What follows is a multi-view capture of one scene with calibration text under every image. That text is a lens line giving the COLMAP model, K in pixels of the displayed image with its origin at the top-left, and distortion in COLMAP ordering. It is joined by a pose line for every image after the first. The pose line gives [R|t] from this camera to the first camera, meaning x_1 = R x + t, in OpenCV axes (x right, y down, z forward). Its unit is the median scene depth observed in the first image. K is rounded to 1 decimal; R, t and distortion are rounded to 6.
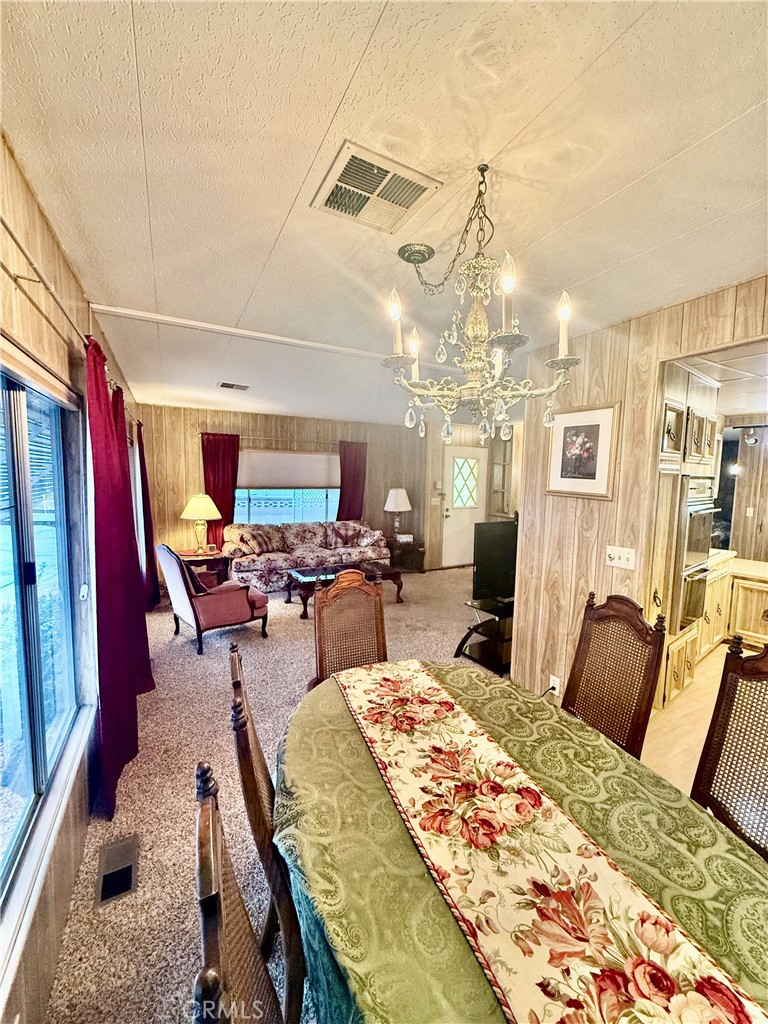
lens RADIAL K [[408.3, 0, 387.6], [0, 408.3, 510.5], [0, 0, 1]] dist [-0.003695, 0.000182]
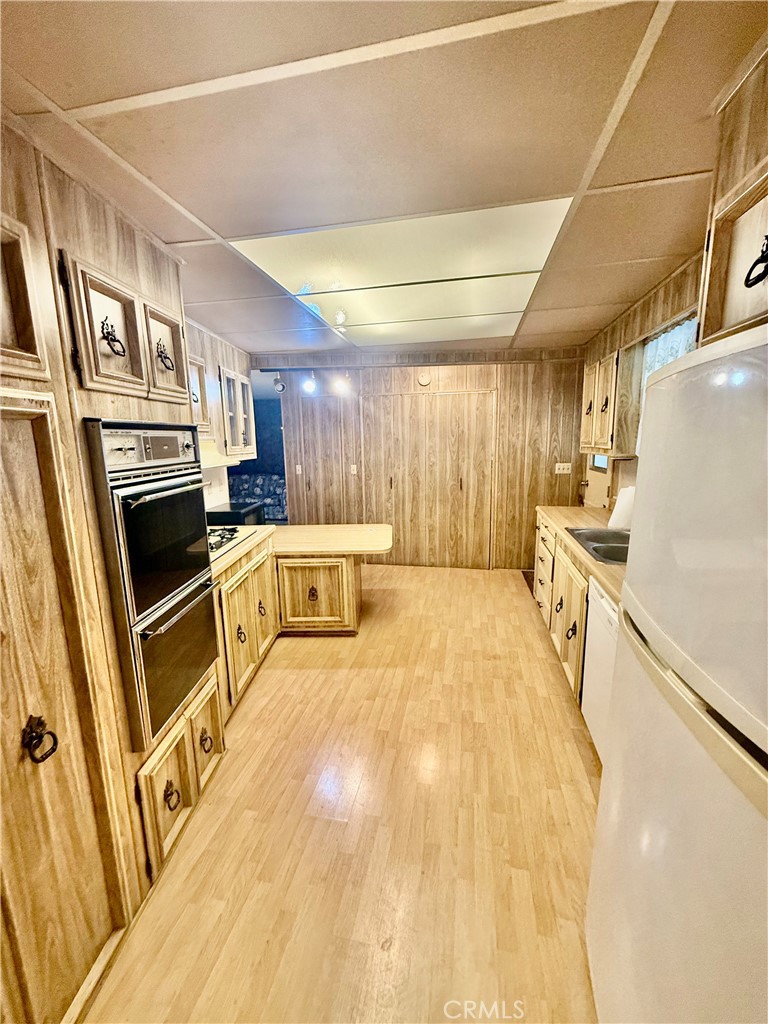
lens RADIAL K [[408.3, 0, 386.2], [0, 408.3, 512.1], [0, 0, 1]] dist [-0.003695, 0.000182]
pose [[0.632477, -0.167010, 0.756360, 0.400308], [0.097692, 0.985881, 0.135998, -0.011565], [-0.768393, -0.012125, 0.639863, 0.327894]]
